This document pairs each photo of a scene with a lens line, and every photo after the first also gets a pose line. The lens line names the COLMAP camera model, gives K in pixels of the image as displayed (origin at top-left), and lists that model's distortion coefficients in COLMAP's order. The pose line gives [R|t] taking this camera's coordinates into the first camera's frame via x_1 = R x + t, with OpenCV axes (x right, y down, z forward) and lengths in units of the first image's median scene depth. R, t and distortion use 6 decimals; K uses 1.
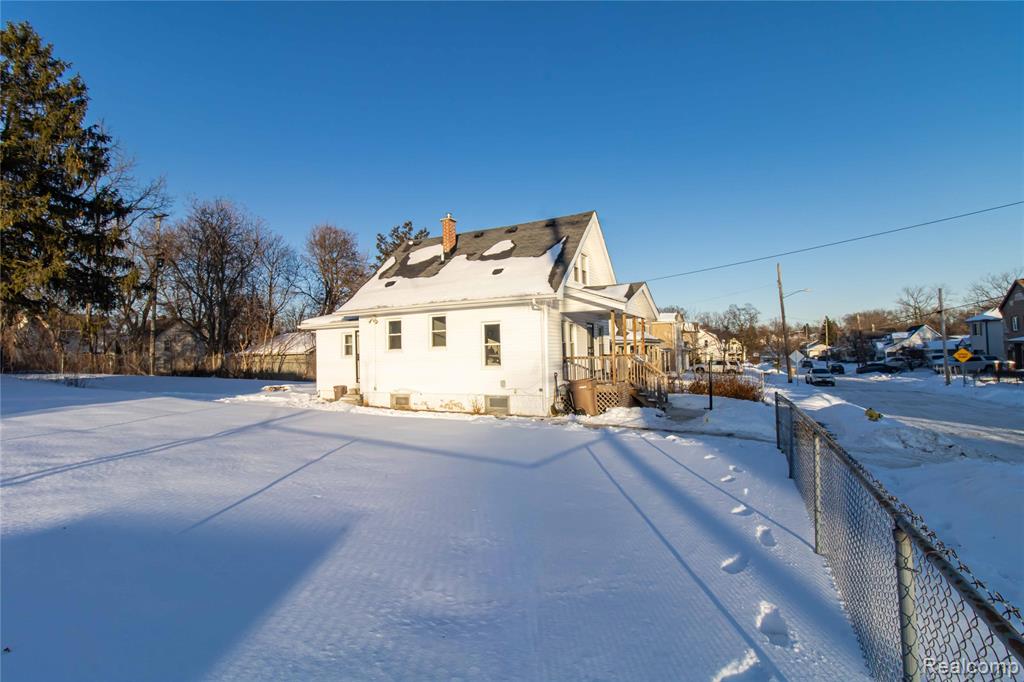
lens RADIAL K [[486.2, 0, 511.3], [0, 486.2, 336.2], [0, 0, 1]] dist [0.000738, 0.000022]
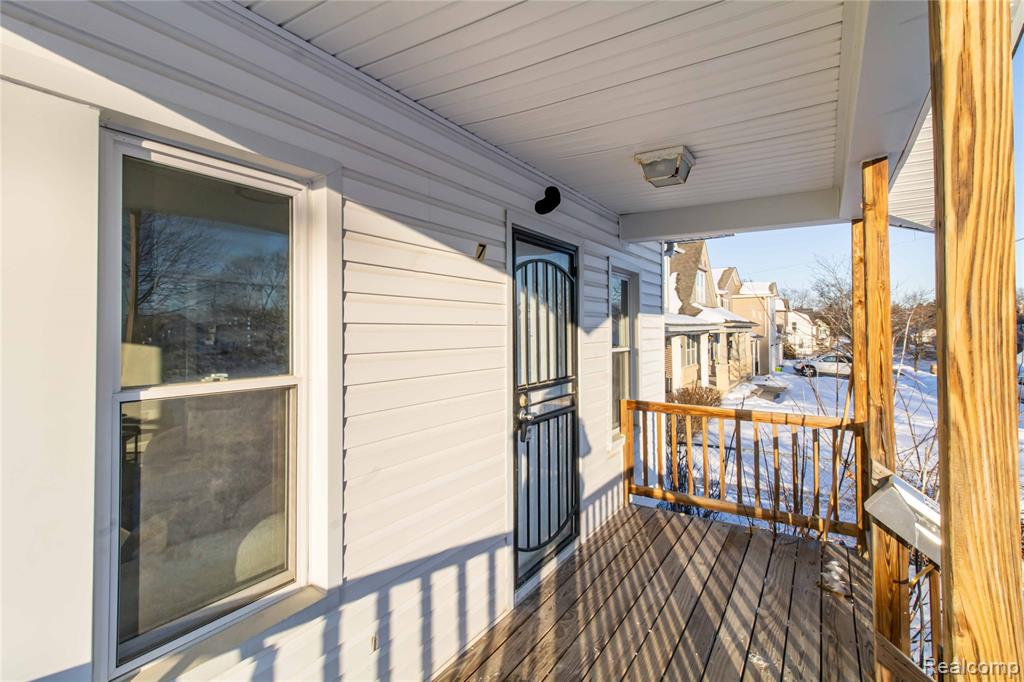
lens RADIAL K [[486.2, 0, 511.3], [0, 486.2, 336.2], [0, 0, 1]] dist [0.000738, 0.000022]
pose [[0.994355, 0.008576, -0.105762, 0.097109], [-0.004089, 0.999085, 0.042568, -0.000140], [0.106030, -0.041895, 0.993480, 0.479828]]
